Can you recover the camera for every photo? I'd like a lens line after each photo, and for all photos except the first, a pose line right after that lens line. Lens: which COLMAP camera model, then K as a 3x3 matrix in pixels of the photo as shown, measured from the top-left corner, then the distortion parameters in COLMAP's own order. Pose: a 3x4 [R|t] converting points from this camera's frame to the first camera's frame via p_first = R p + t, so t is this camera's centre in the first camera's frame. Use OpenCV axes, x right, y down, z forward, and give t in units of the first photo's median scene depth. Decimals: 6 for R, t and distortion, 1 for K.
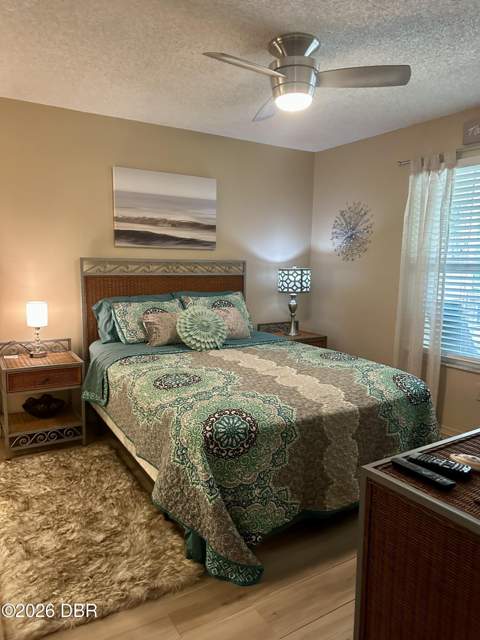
lens RADIAL K [[451.8, 0, 239.5], [0, 451.8, 320.5], [0, 0, 1]] dist [0.042515, -0.019411]
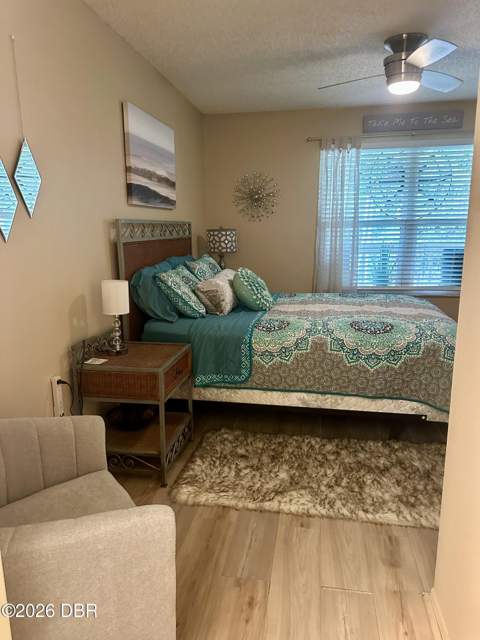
lens RADIAL K [[451.8, 0, 241.2], [0, 451.8, 322.8], [0, 0, 1]] dist [0.042515, -0.019411]
pose [[0.663569, -0.176520, 0.726992, -0.704769], [0.118572, 0.984297, 0.130769, -0.036795], [-0.738659, -0.000573, 0.674079, 0.293228]]
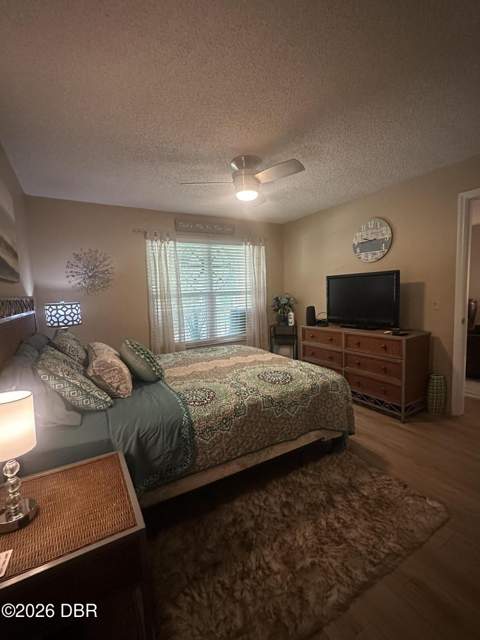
lens RADIAL K [[274.7, 0, 237.4], [0, 274.7, 323.6], [0, 0, 1]] dist [-0.013463, 0.001086]
pose [[0.034707, -0.122133, 0.991907, -0.556792], [0.170339, 0.978705, 0.114547, -0.079220], [-0.984774, 0.164985, 0.054772, 0.630239]]
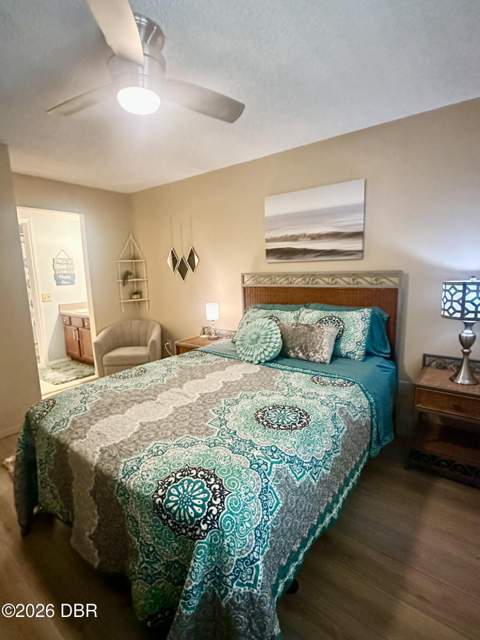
lens RADIAL K [[323.2, 0, 243.1], [0, 323.2, 321.3], [0, 0, 1]] dist [-0.003460, -0.000646]
pose [[0.354678, 0.128570, -0.926106, 0.490047], [-0.093468, 0.990414, 0.101702, -0.082824], [0.930305, 0.050489, 0.363295, 0.585438]]
